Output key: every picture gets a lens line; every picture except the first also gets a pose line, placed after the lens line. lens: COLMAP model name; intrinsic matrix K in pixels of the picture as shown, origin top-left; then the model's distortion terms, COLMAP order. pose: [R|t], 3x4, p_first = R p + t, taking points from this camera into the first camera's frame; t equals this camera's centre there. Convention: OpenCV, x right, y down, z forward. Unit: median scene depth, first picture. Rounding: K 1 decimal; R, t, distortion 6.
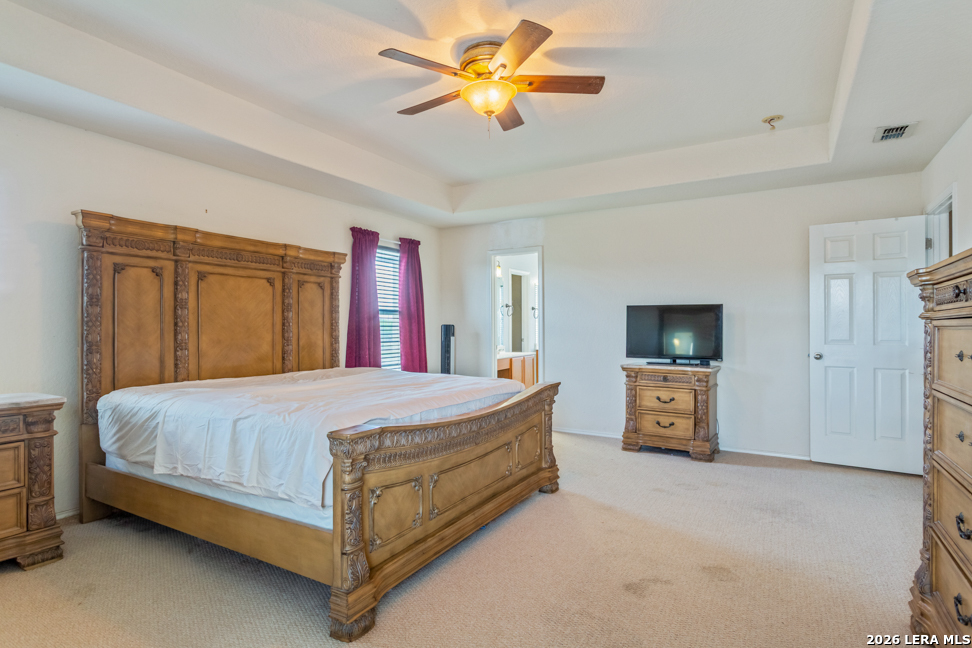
lens RADIAL K [[498.5, 0, 489.8], [0, 498.5, 324.0], [0, 0, 1]] dist [0.006164, 0.000474]
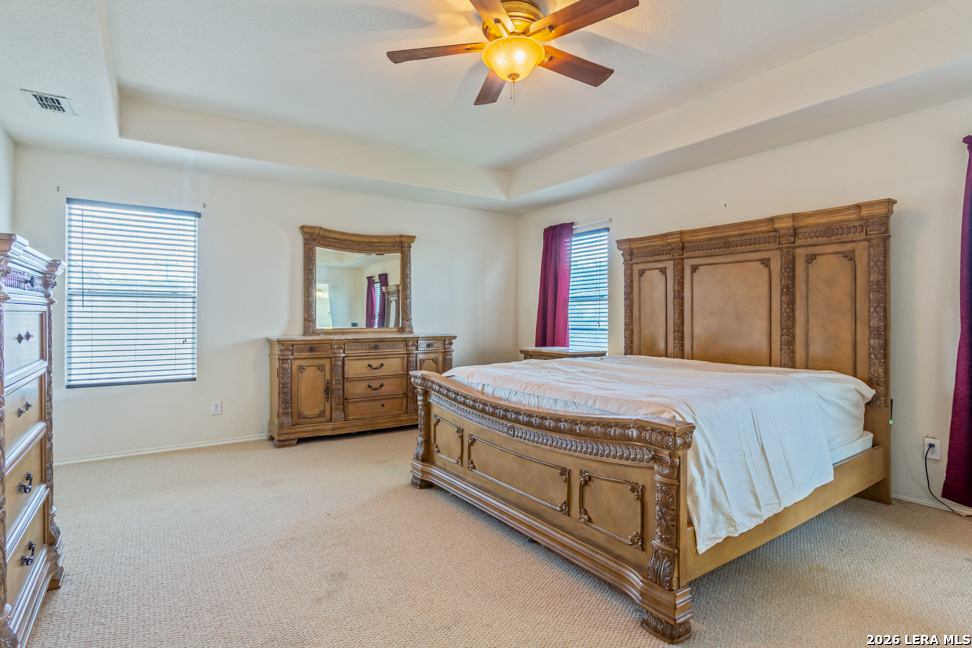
lens RADIAL K [[498.5, 0, 489.2], [0, 498.5, 319.2], [0, 0, 1]] dist [0.006164, 0.000474]
pose [[-0.433887, 0.008751, -0.900925, 0.651111], [-0.001046, 0.999947, 0.010217, 0.009044], [0.900967, 0.005375, -0.433855, 1.052941]]
